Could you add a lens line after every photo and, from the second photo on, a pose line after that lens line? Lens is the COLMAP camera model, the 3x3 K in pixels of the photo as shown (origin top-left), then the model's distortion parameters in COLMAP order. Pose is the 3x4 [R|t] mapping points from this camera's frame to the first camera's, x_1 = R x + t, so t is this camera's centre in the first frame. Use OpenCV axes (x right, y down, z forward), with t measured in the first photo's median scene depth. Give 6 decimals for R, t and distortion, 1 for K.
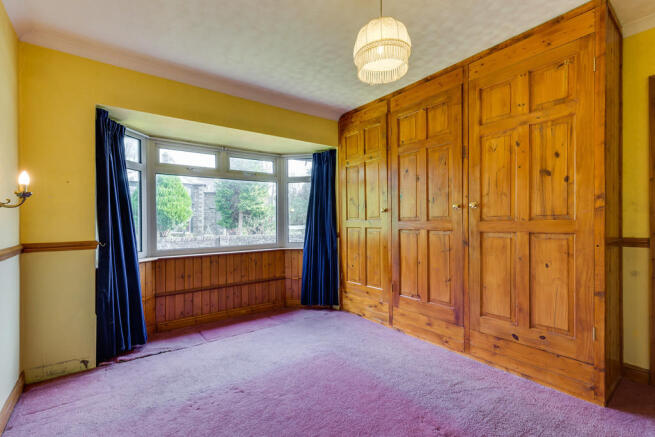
lens RADIAL K [[293.6, 0, 329.4], [0, 293.6, 217.1], [0, 0, 1]] dist [0.000810, 0.000063]
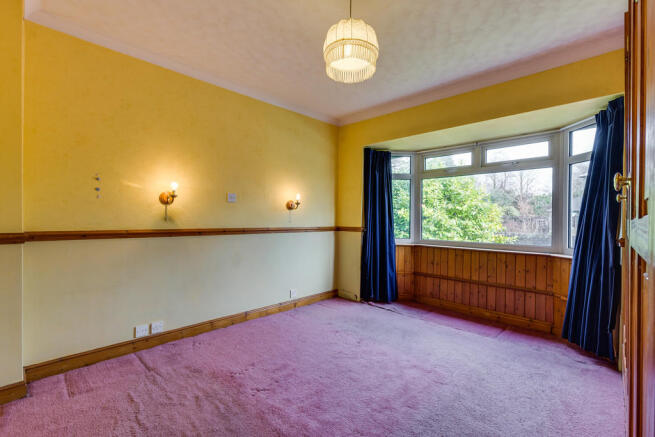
lens RADIAL K [[293.6, 0, 329.4], [0, 293.6, 217.1], [0, 0, 1]] dist [0.000810, 0.000063]
pose [[0.166183, 0.011010, -0.986033, 0.587652], [0.000942, 0.999935, 0.011324, 0.002064], [0.986095, -0.002811, 0.166162, 0.378889]]
